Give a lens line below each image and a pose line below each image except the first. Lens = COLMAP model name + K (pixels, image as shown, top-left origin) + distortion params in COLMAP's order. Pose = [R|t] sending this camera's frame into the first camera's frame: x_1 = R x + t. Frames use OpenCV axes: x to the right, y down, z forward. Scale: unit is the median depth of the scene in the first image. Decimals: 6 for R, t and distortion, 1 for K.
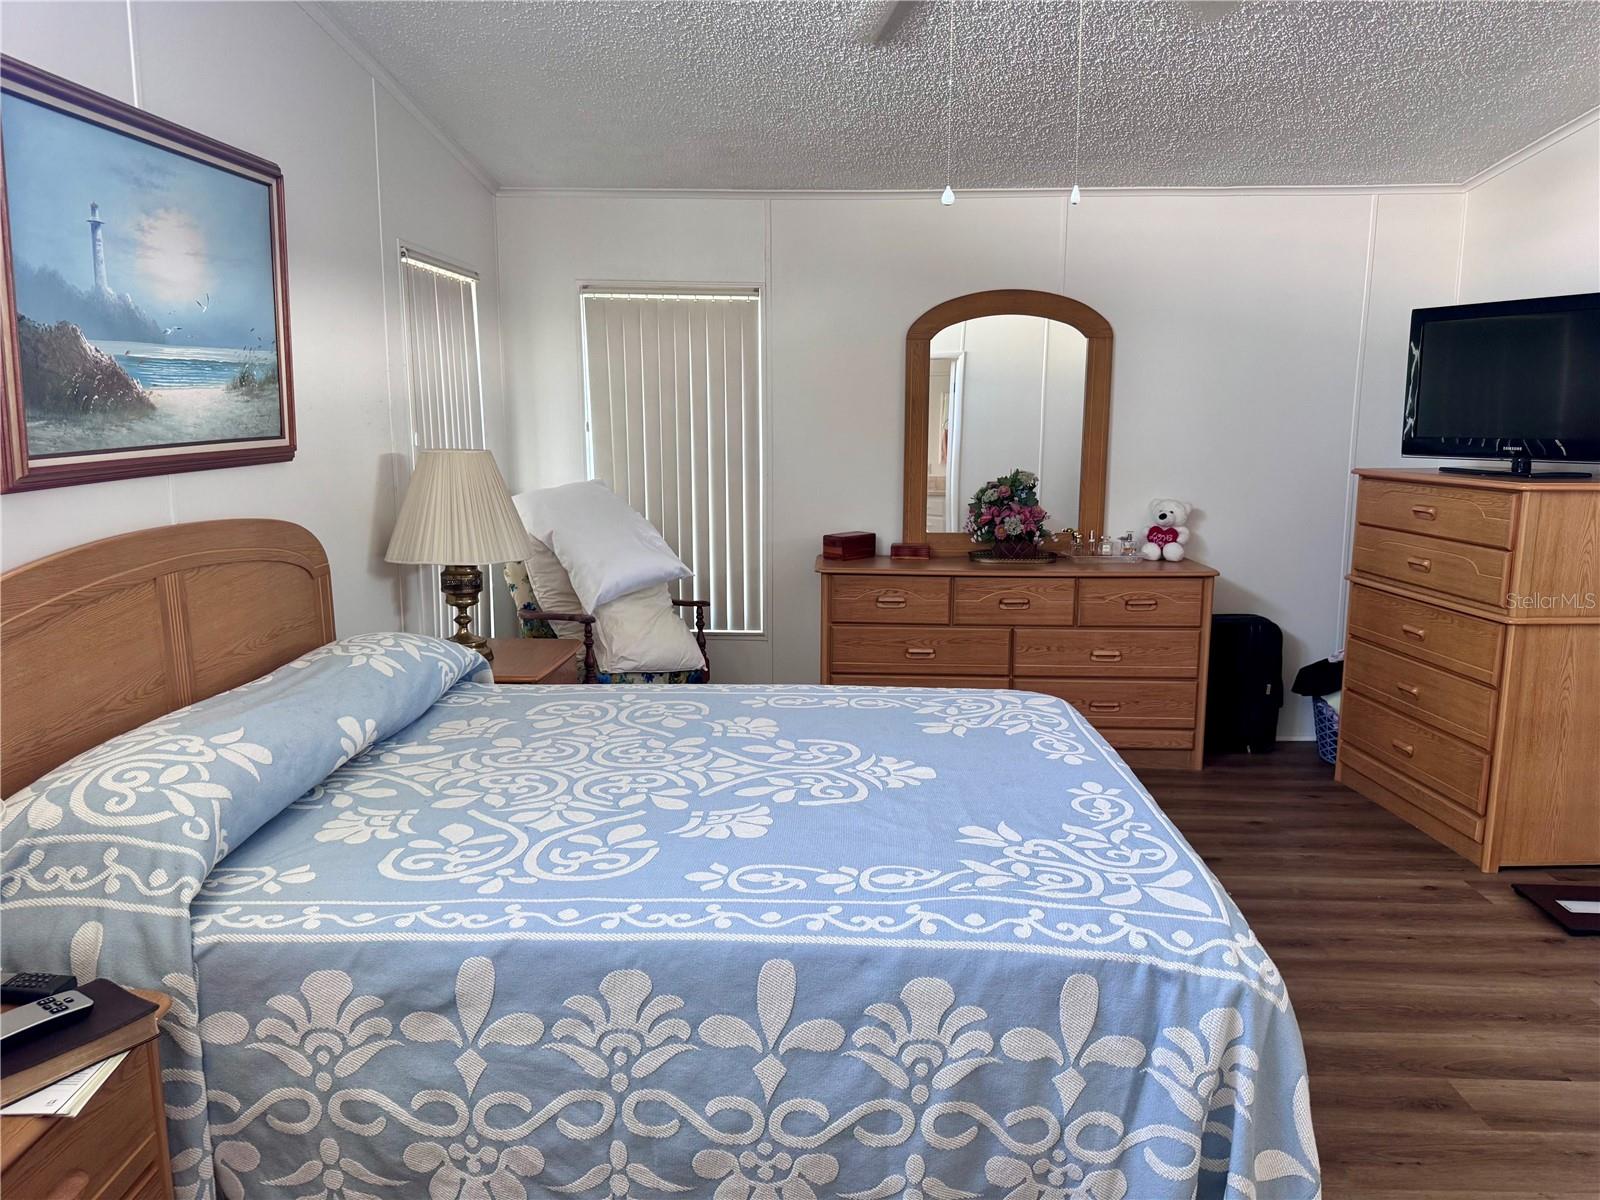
lens RADIAL K [[1126.7, 0, 800.0], [0, 1126.7, 600.0], [0, 0, 1]] dist [0.083653, -0.116871]
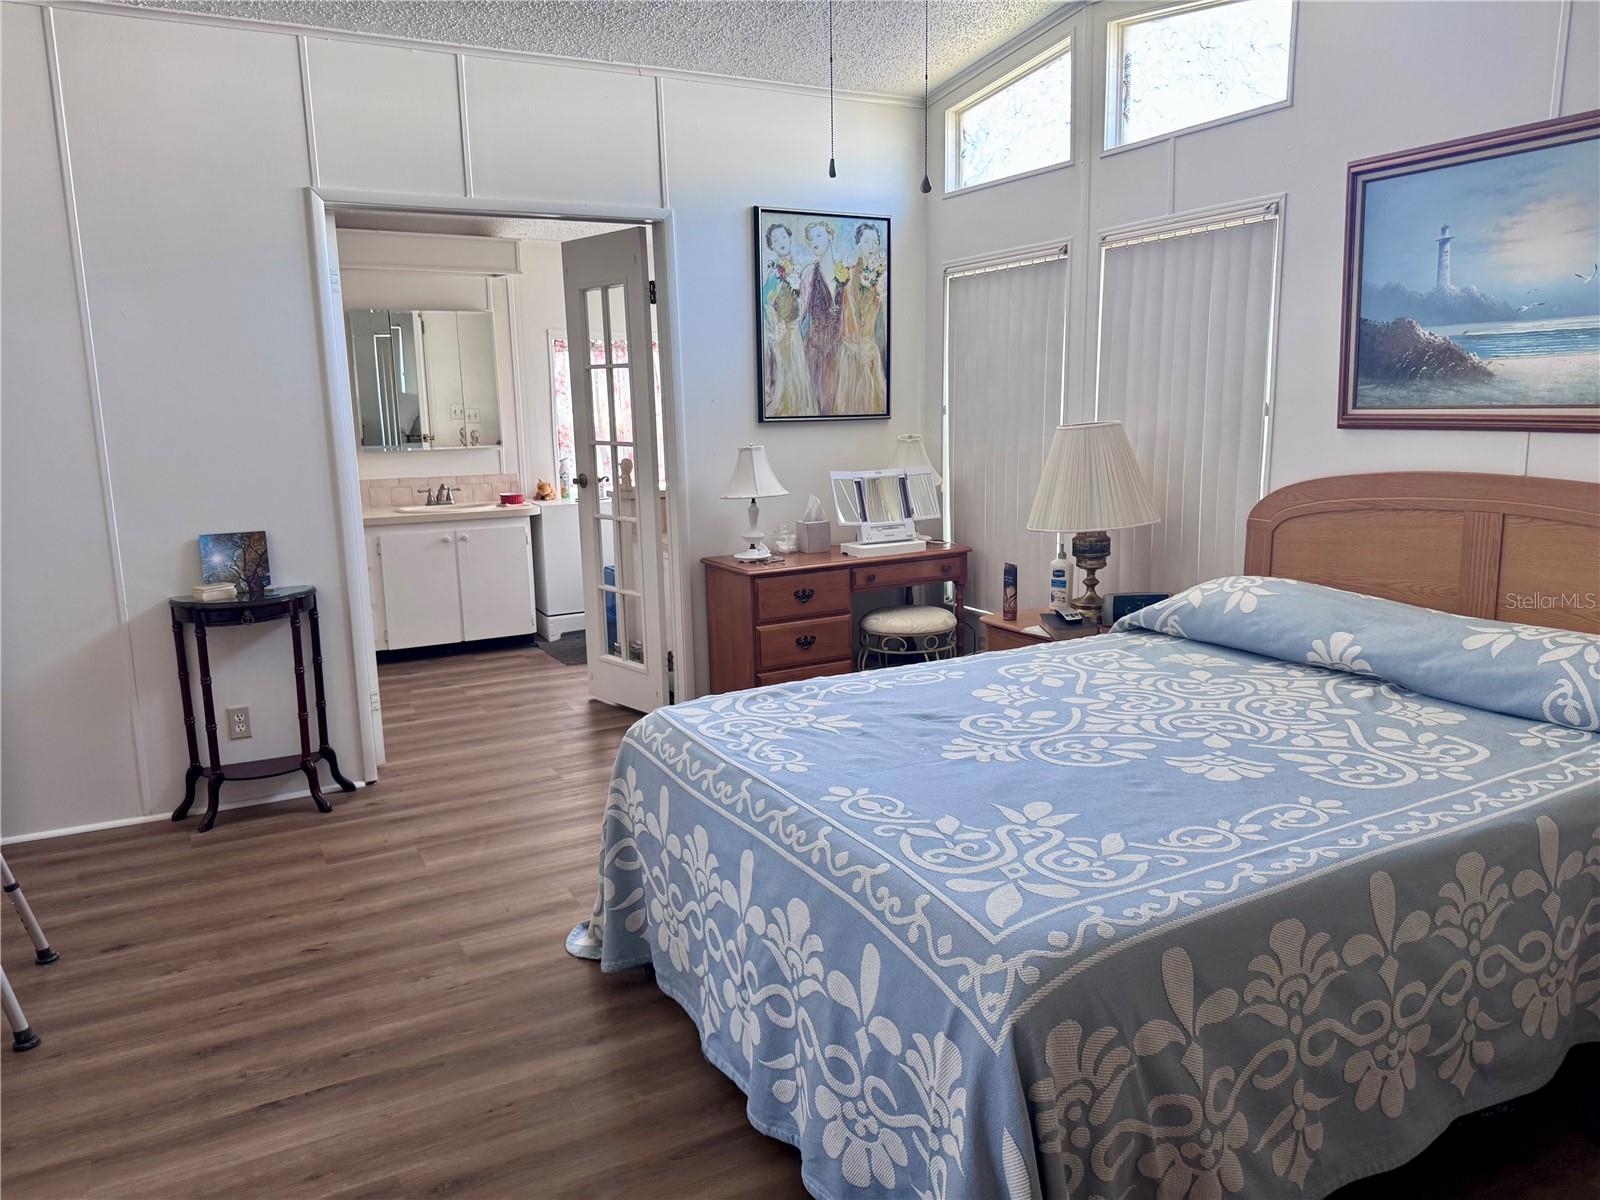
lens RADIAL K [[1126.7, 0, 800.0], [0, 1126.7, 600.0], [0, 0, 1]] dist [0.083653, -0.116871]
pose [[-0.863601, 0.109120, -0.492225, 0.483973], [-0.064379, 0.944439, 0.322321, -0.197753], [0.500048, 0.310045, -0.808594, 1.166997]]
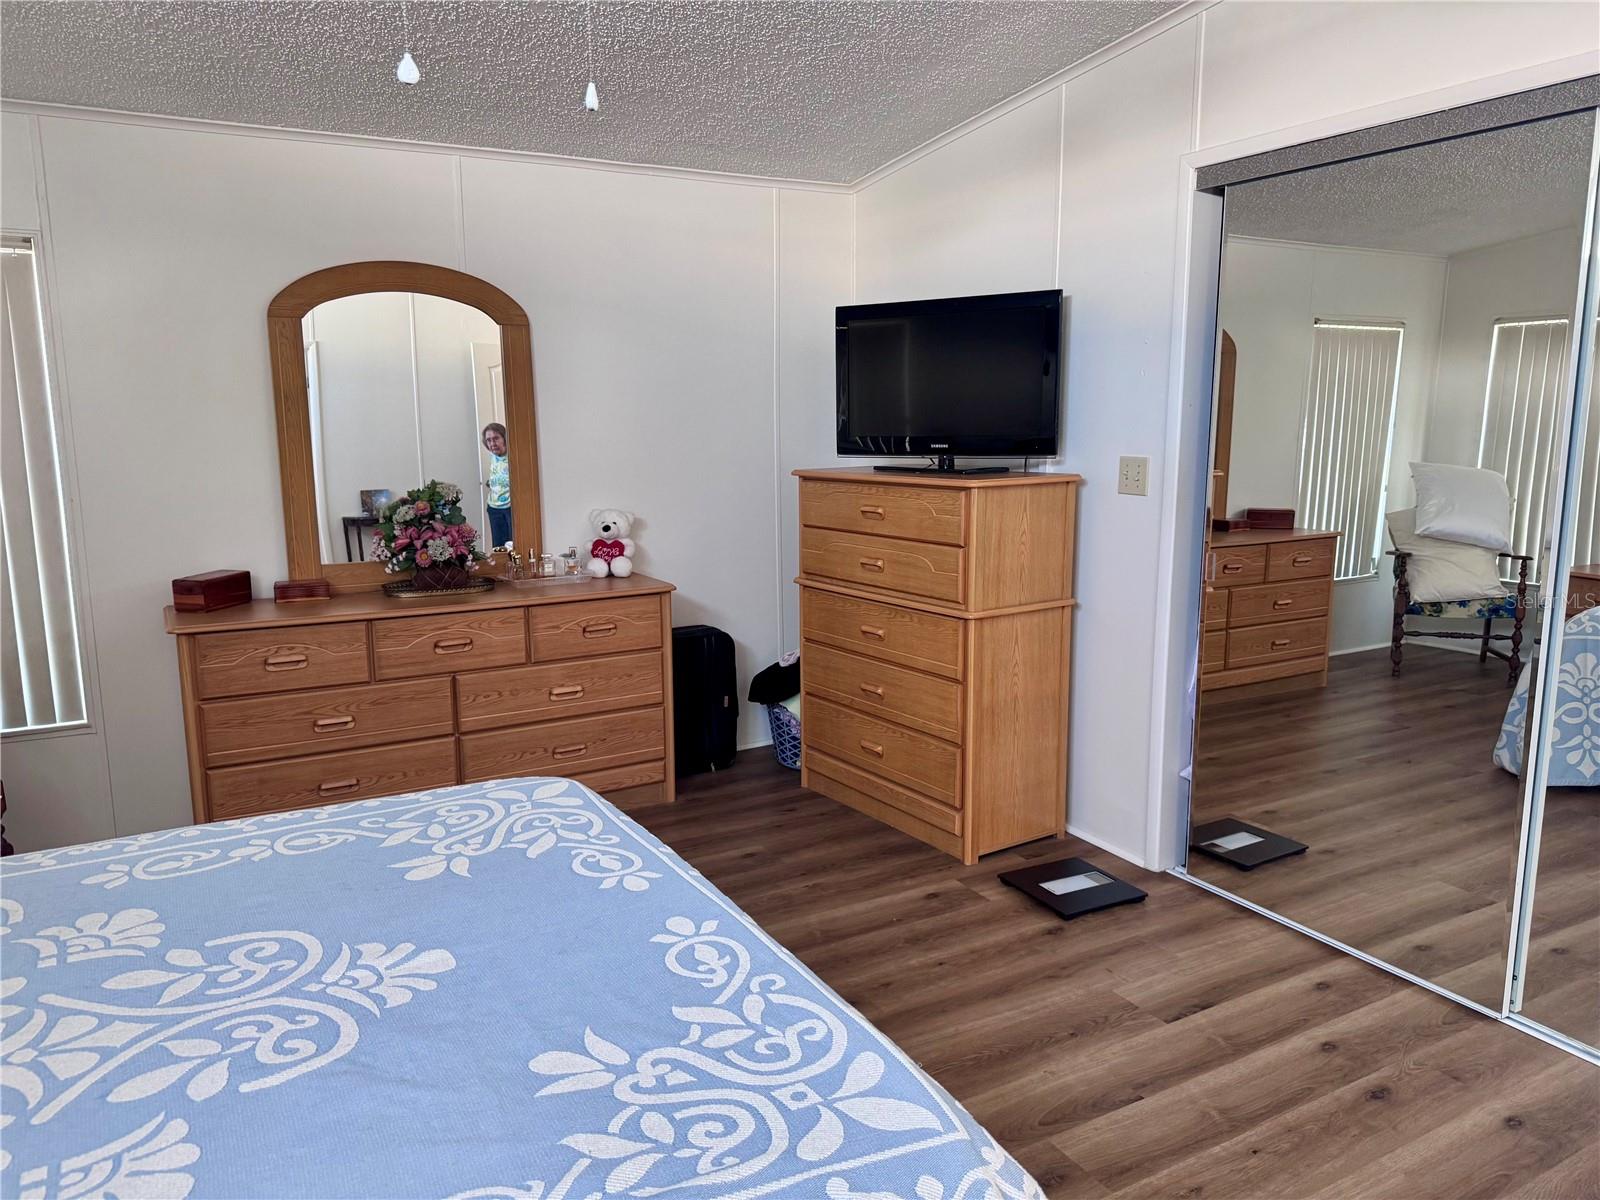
lens RADIAL K [[1125.8, 0, 800.0], [0, 1125.8, 600.0], [0, 0, 1]] dist [0.073411, -0.085889]
pose [[0.851329, -0.095402, 0.515884, -0.022189], [0.094298, 0.995138, 0.028416, -0.038221], [-0.516087, 0.024456, 0.856187, 0.217803]]
